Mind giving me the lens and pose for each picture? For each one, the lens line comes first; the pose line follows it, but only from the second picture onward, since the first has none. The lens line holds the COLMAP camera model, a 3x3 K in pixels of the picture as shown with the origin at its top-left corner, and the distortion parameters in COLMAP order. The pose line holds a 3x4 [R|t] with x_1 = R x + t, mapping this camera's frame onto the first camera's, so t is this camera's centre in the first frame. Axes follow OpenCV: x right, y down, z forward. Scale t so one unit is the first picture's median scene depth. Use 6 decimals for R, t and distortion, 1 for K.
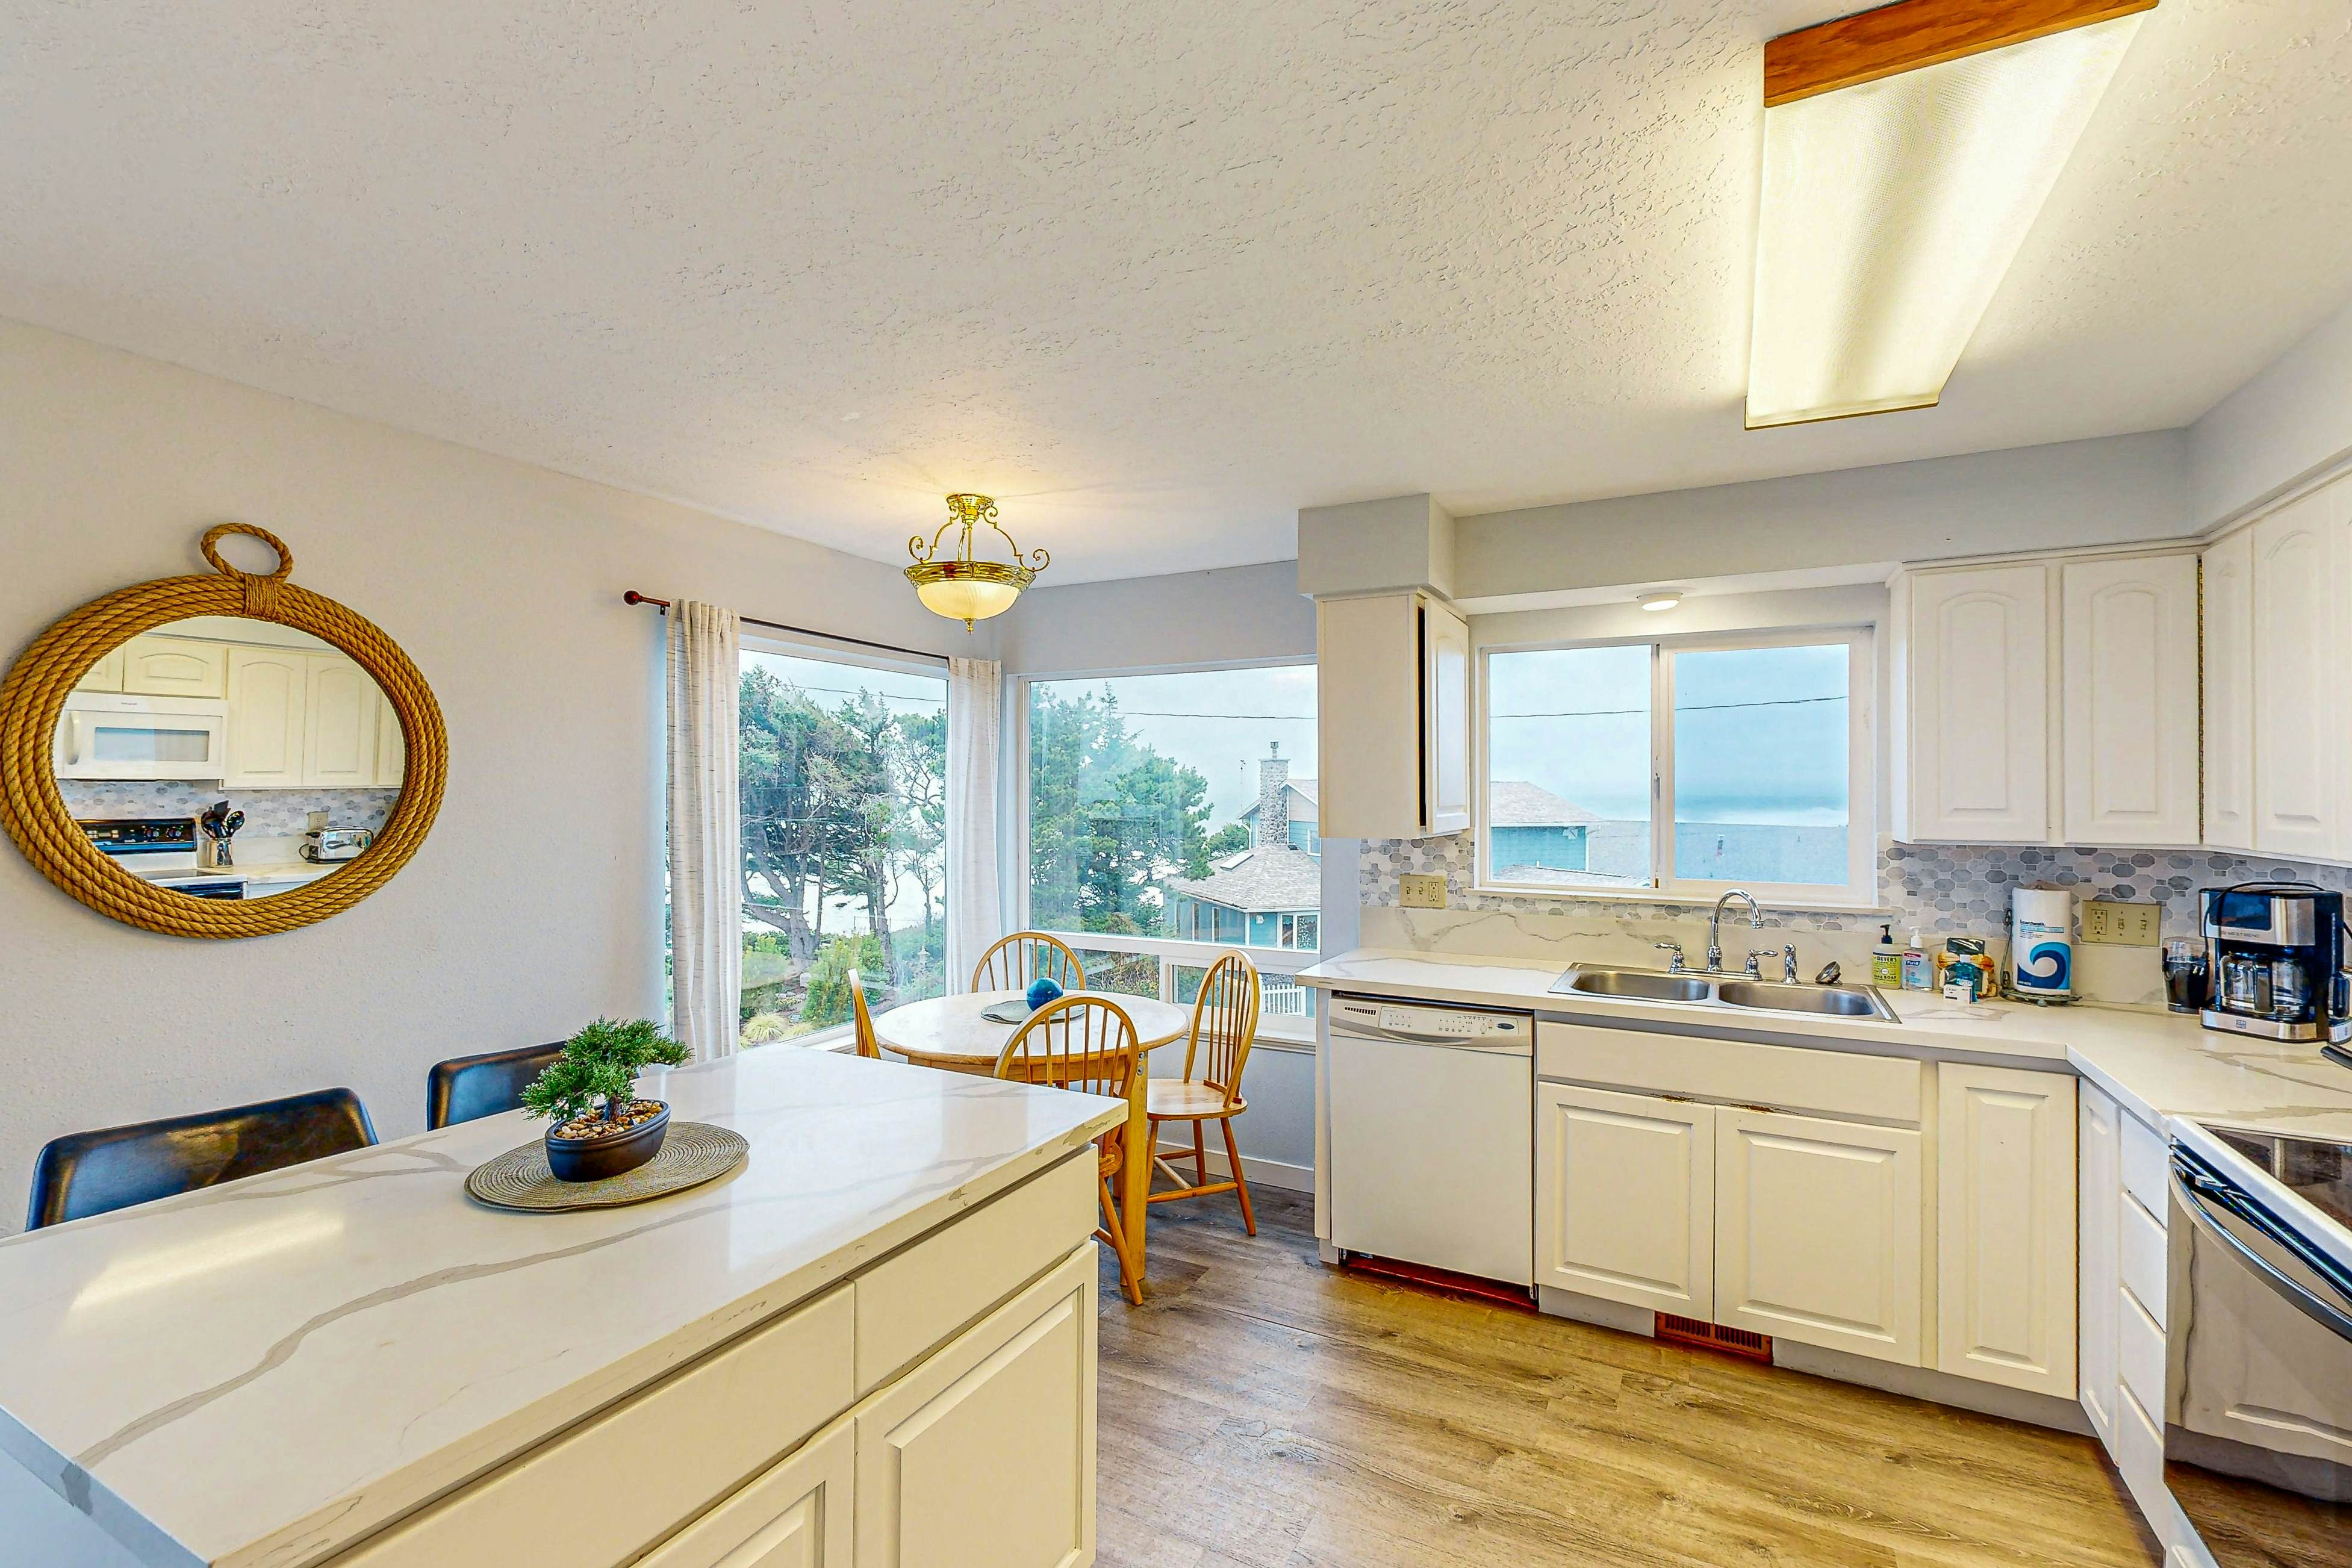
lens RADIAL K [[1035.8, 0, 1176.5], [0, 1035.8, 784.6], [0, 0, 1]] dist [-0.003262, -0.000599]
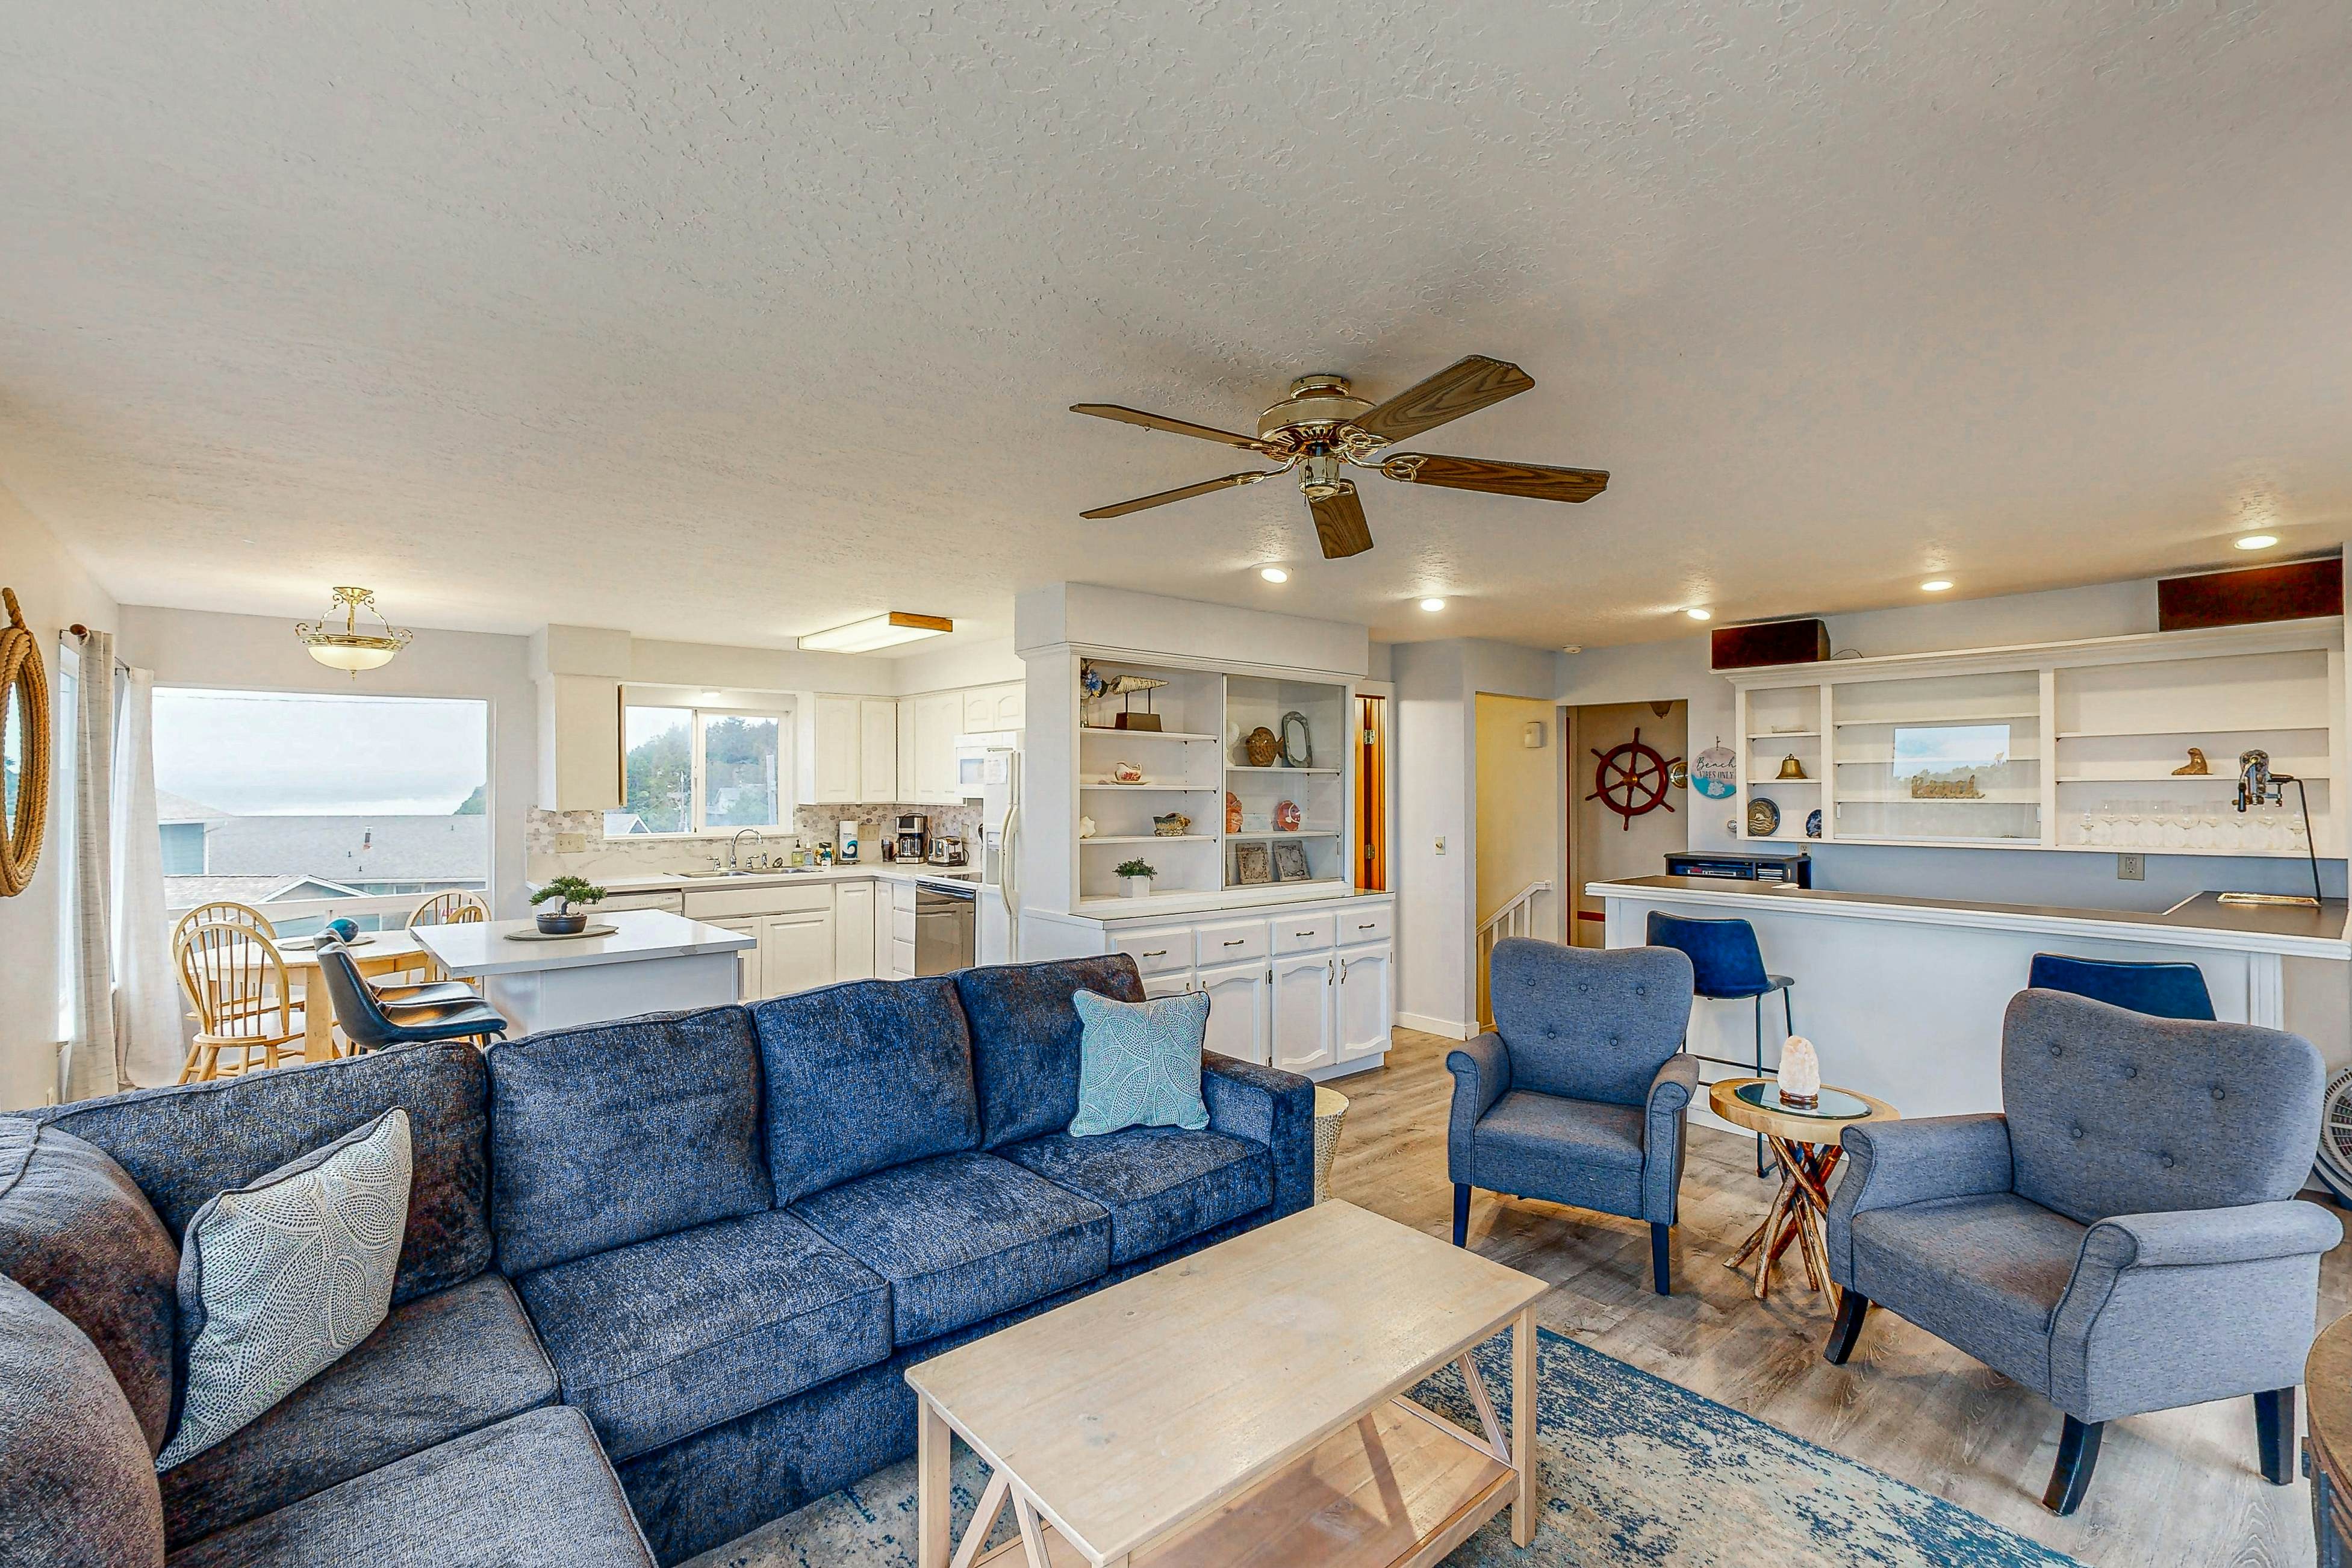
lens RADIAL K [[1035.8, 0, 1177.0], [0, 1035.8, 778.7], [0, 0, 1]] dist [-0.003262, -0.000599]
pose [[0.362167, -0.000650, 0.932113, -1.291554], [-0.005570, 0.999980, 0.002861, -0.017022], [-0.932097, -0.006228, 0.362156, -0.715633]]
